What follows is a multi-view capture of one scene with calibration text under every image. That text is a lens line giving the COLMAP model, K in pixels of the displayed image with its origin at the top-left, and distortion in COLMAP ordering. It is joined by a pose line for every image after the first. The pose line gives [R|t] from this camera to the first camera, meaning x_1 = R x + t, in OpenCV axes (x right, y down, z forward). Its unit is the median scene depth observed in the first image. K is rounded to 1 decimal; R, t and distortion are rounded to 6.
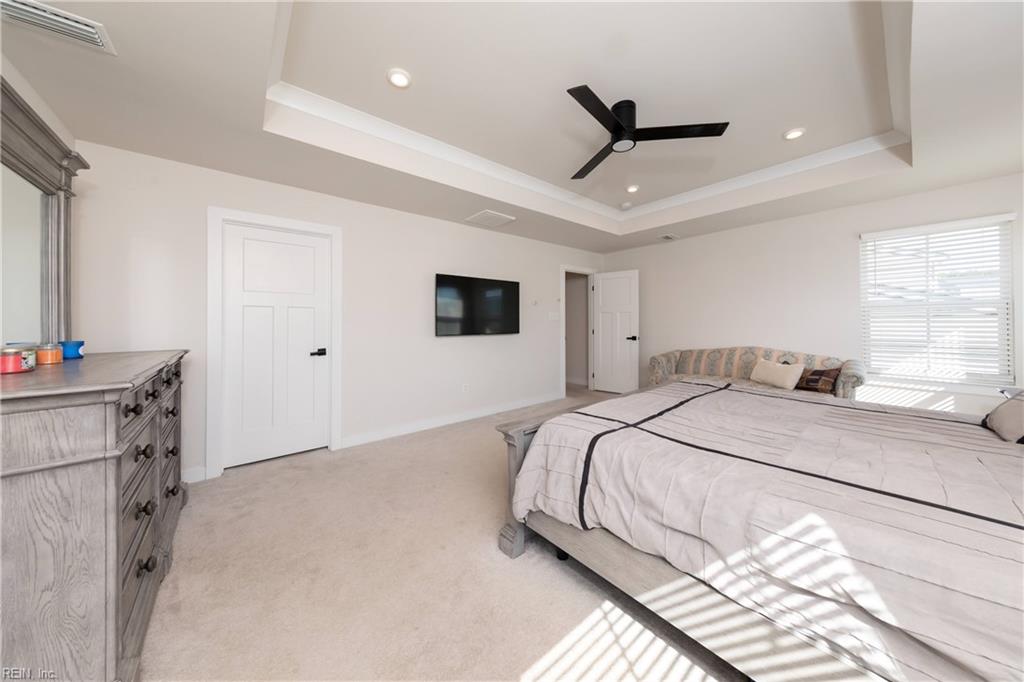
lens RADIAL K [[336.0, 0, 510.4], [0, 336.0, 321.6], [0, 0, 1]] dist [0.000167, 0.000007]
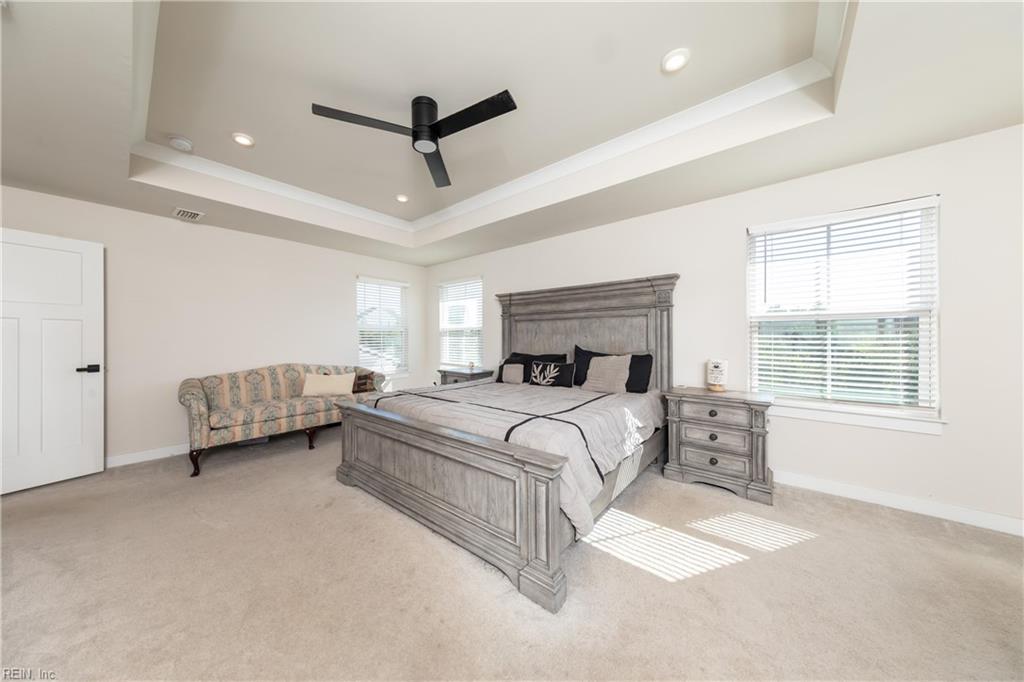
lens RADIAL K [[325.2, 0, 512.0], [0, 325.2, 341.0], [0, 0, 1]] dist [0.000436, 0.000027]
pose [[-0.188866, -0.003044, 0.981998, -0.336265], [0.003237, 0.999988, 0.003722, 0.005786], [-0.981998, 0.003882, -0.188854, 0.536576]]
